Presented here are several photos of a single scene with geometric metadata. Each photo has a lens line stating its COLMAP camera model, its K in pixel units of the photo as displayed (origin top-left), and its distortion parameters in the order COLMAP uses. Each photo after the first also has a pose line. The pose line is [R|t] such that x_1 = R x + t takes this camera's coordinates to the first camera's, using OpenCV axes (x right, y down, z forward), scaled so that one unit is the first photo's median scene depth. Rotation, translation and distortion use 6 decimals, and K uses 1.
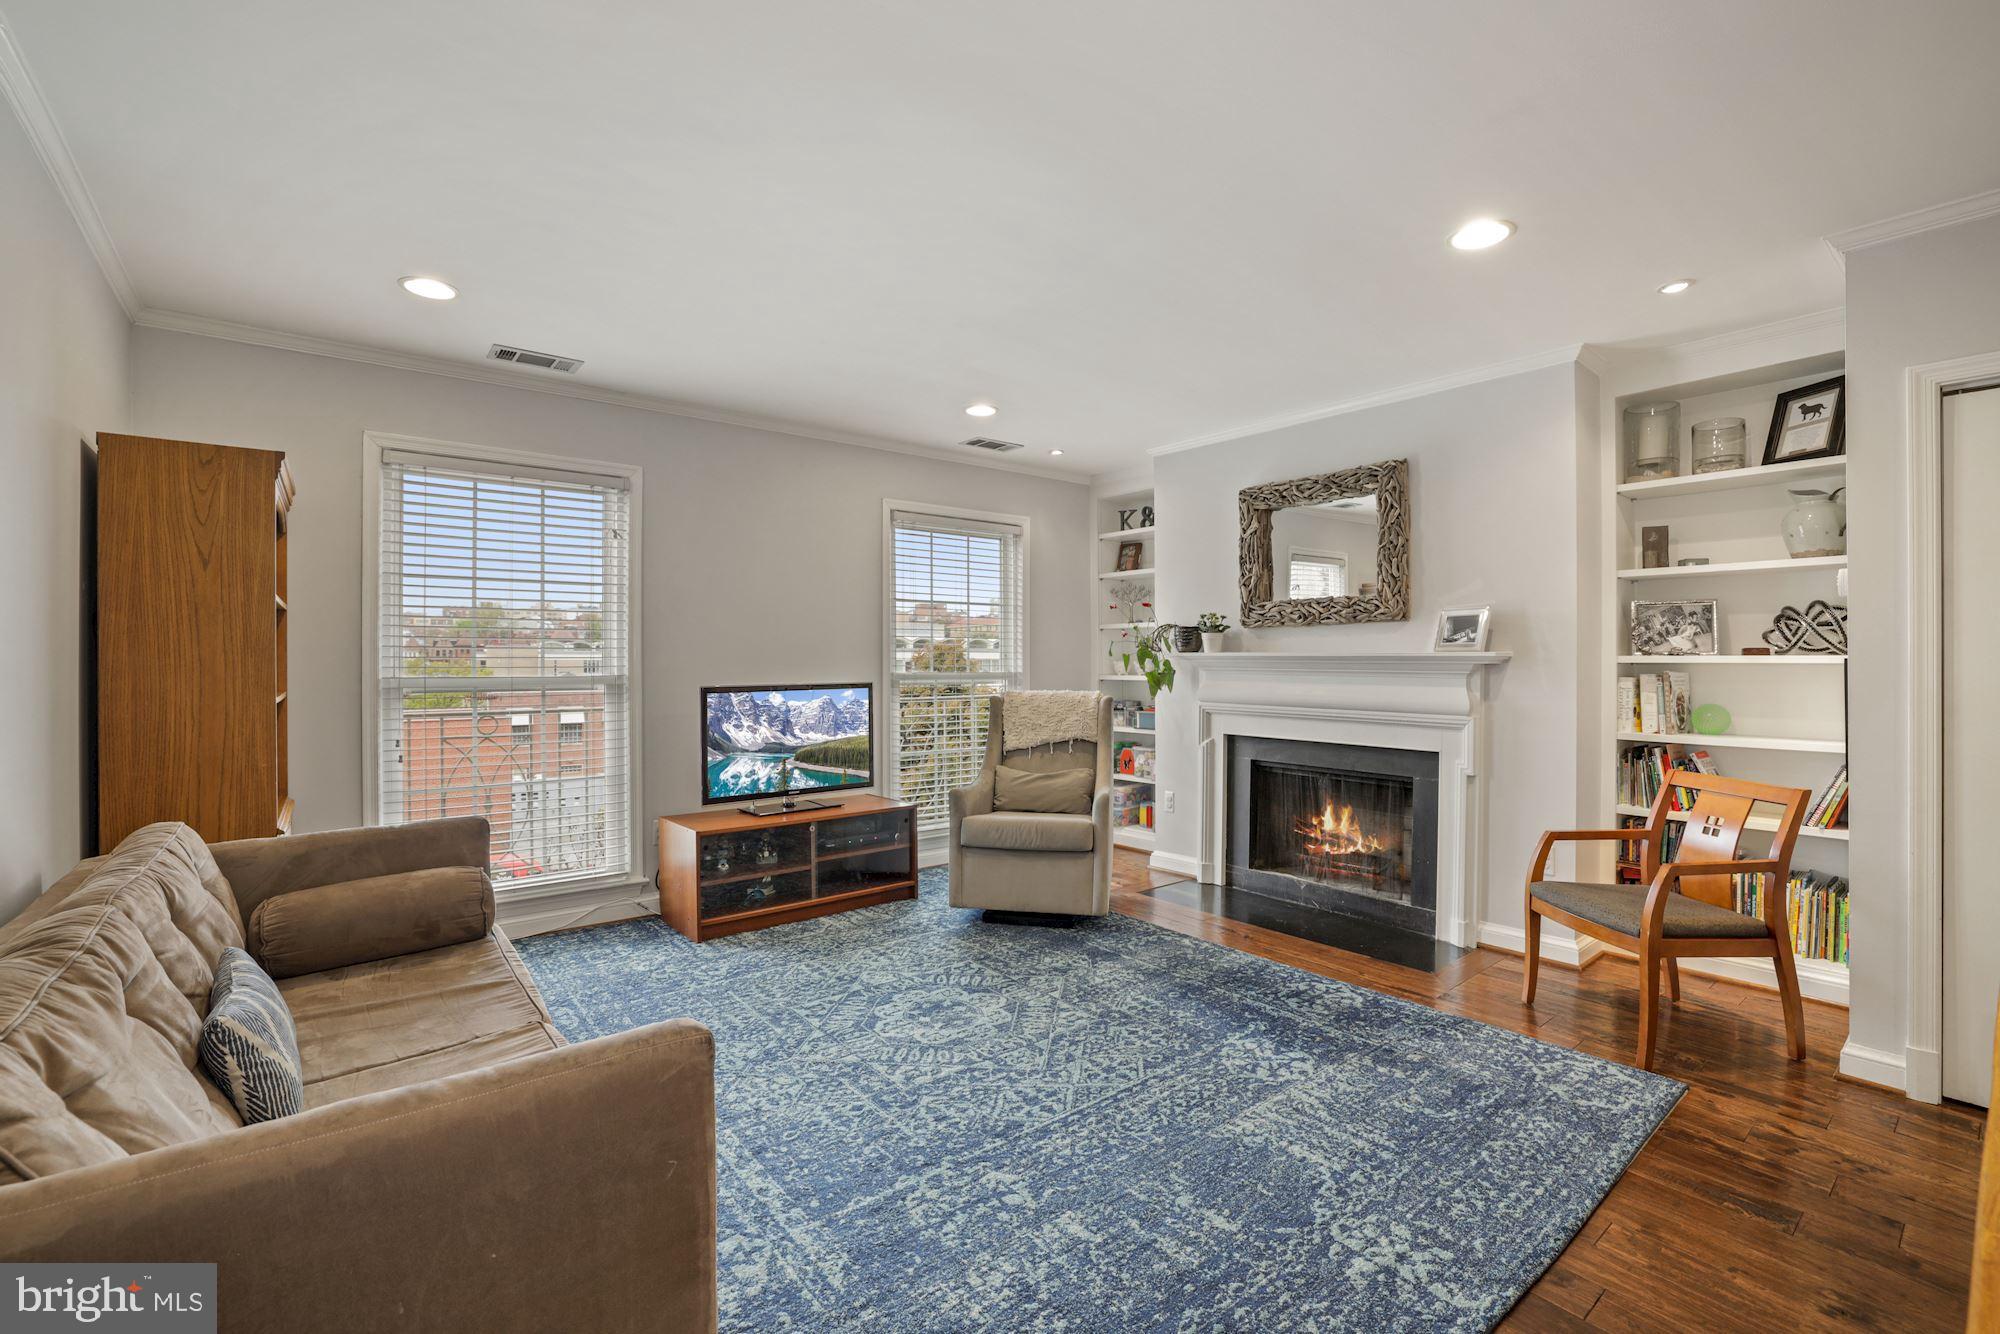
lens RADIAL K [[866.4, 0, 998.5], [0, 866.4, 660.0], [0, 0, 1]] dist [-0.047139, 0.016636]
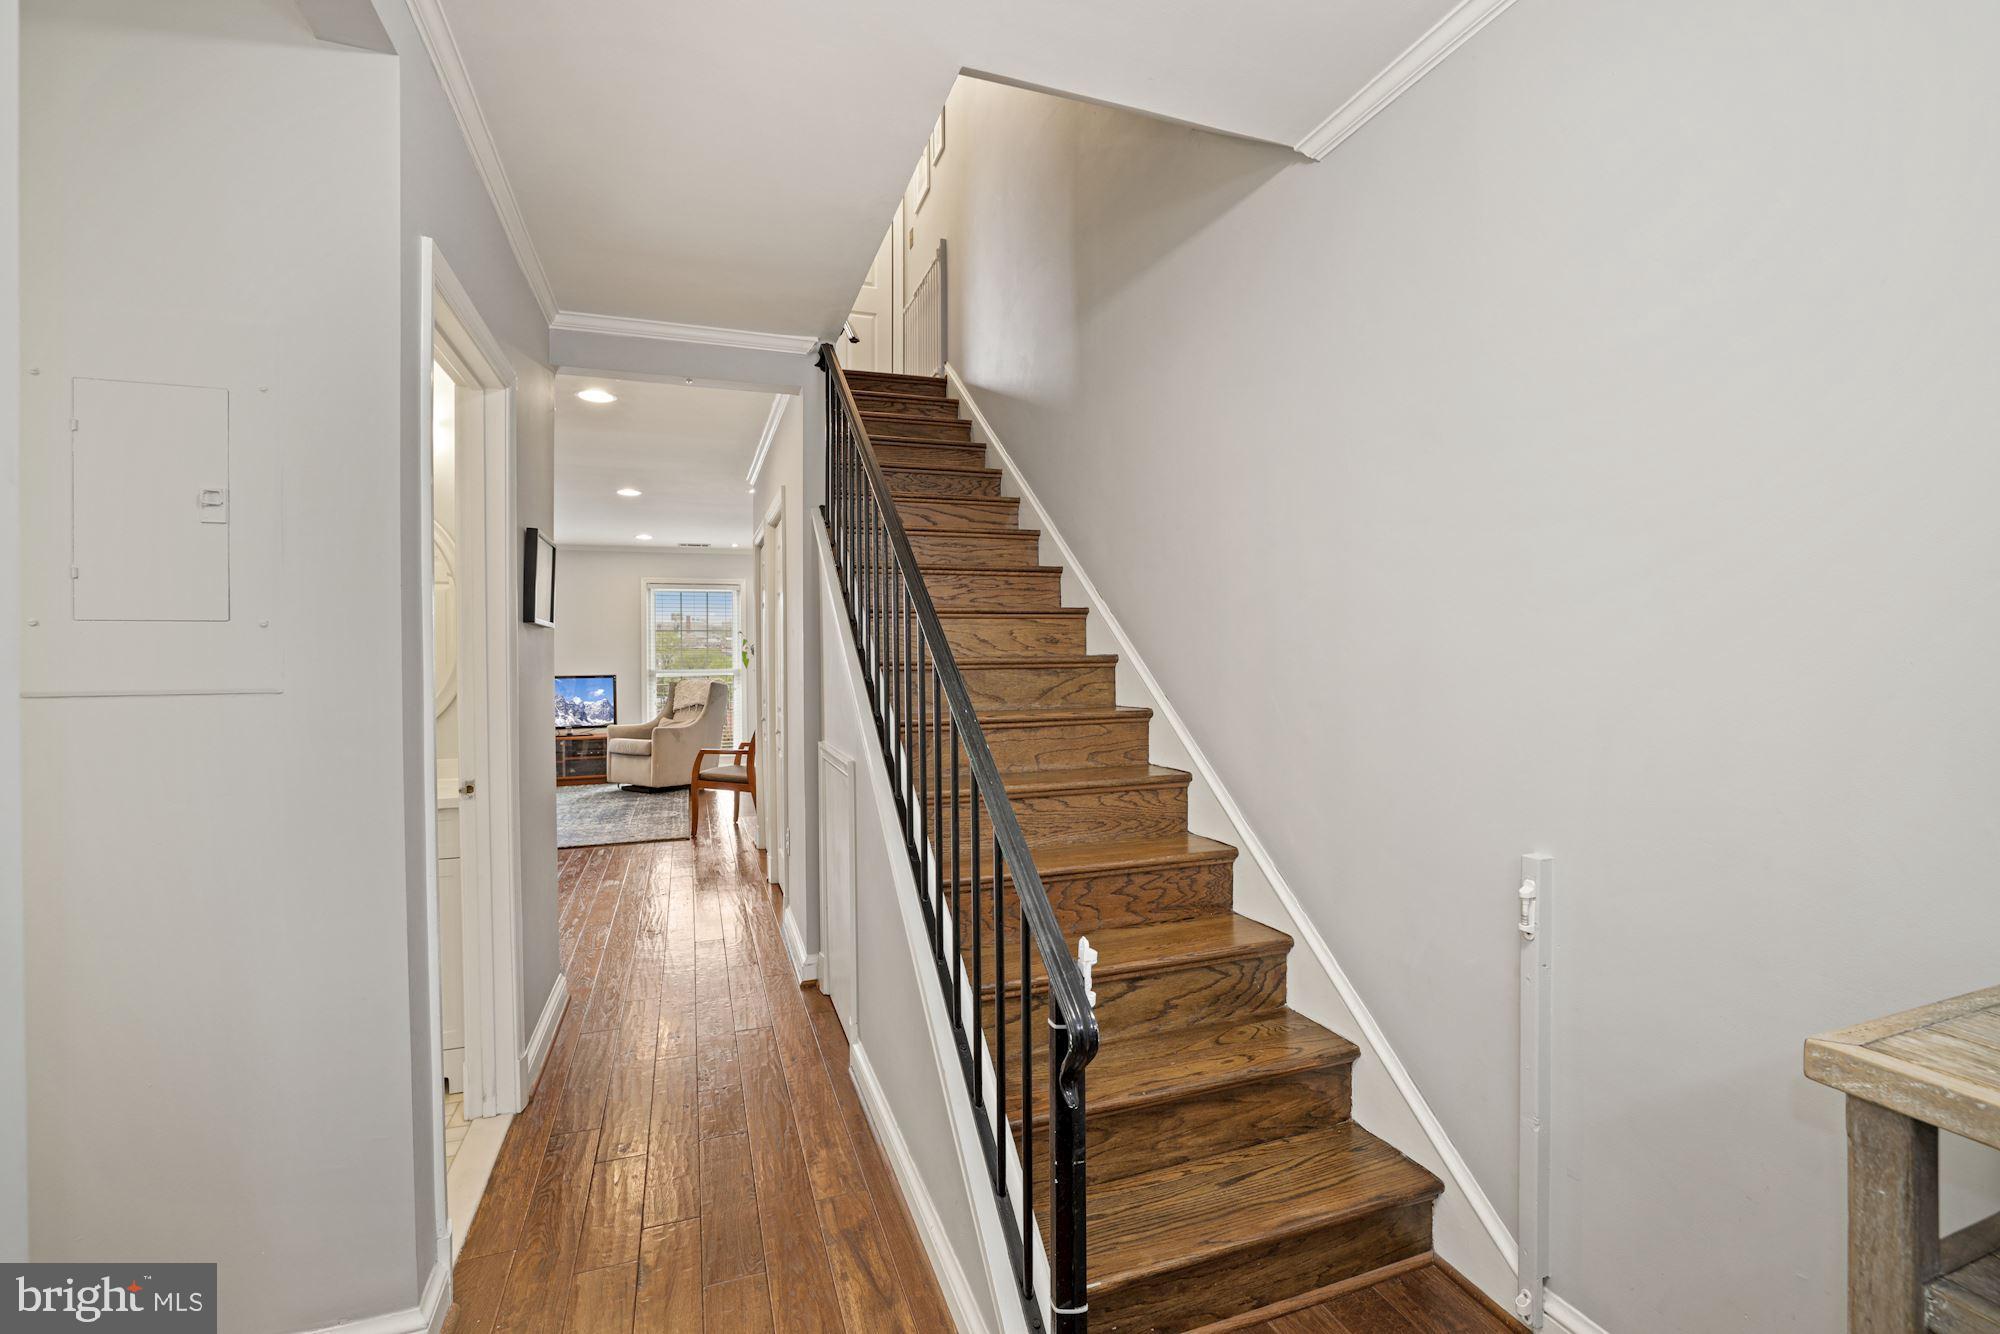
lens RADIAL K [[851.0, 0, 1001.7], [0, 851.0, 658.1], [0, 0, 1]] dist [-0.052064, 0.019406]
pose [[0.947392, -0.012120, -0.319845, 1.828612], [0.012606, 0.999920, -0.000551, -0.000001], [0.319826, -0.003510, 0.947470, -0.757800]]
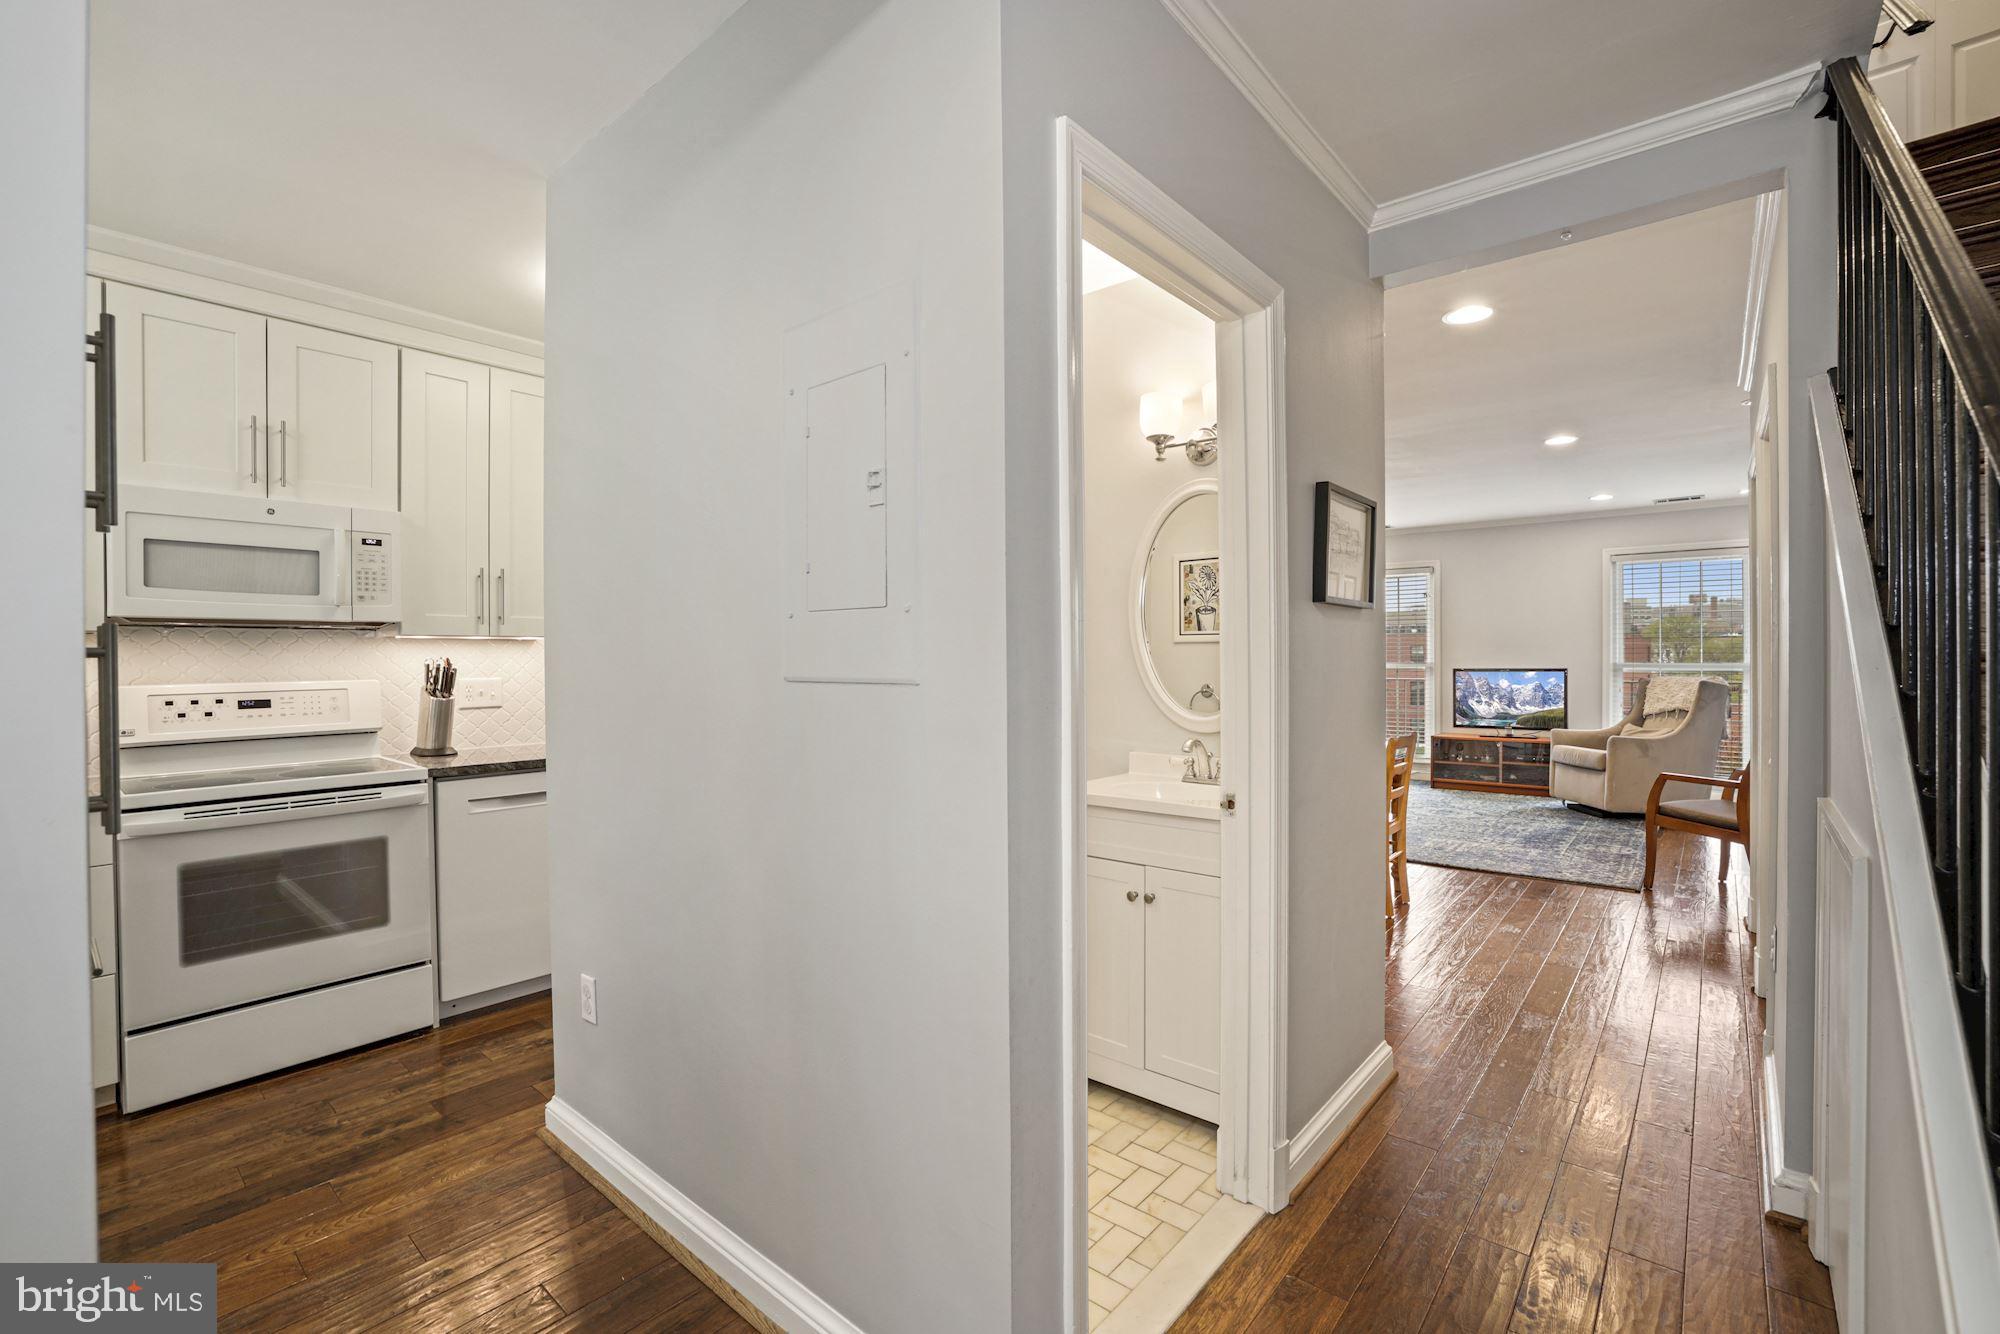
lens RADIAL K [[866.4, 0, 998.5], [0, 866.4, 660.0], [0, 0, 1]] dist [-0.047139, 0.016636]
pose [[0.186205, 0.001322, -0.982510, 1.743315], [0.005438, 0.999982, 0.002376, 0.000729], [0.982496, -0.005785, 0.186195, -0.509837]]
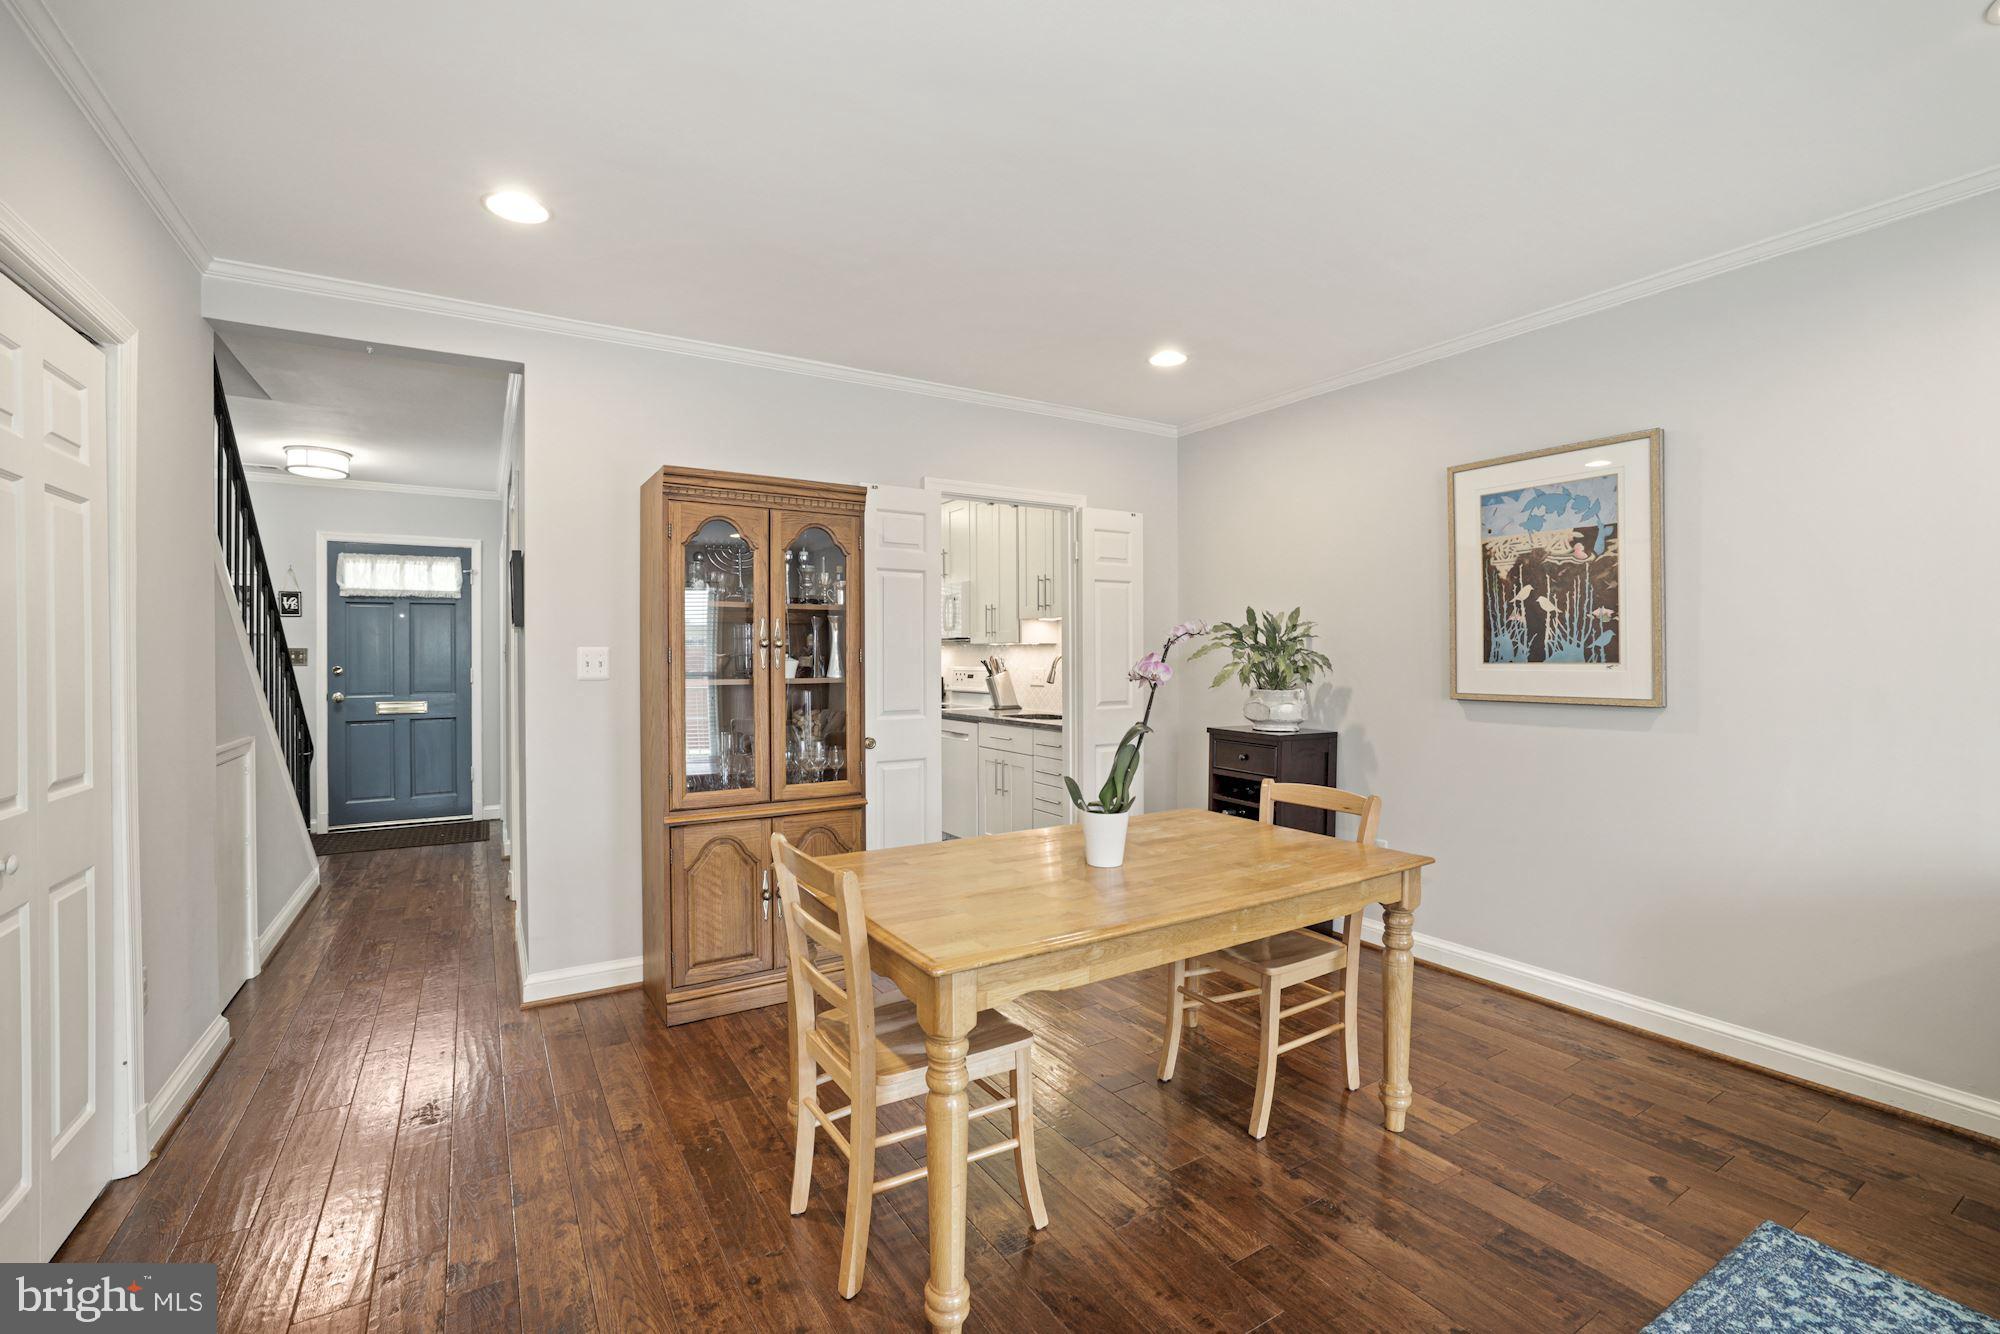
lens RADIAL K [[866.4, 0, 998.5], [0, 866.4, 660.0], [0, 0, 1]] dist [-0.047139, 0.016636]
pose [[-0.992026, 0.001849, 0.126016, 0.405319], [0.002603, 0.999980, 0.005818, -0.003857], [-0.126003, 0.006100, -0.992011, 0.849021]]
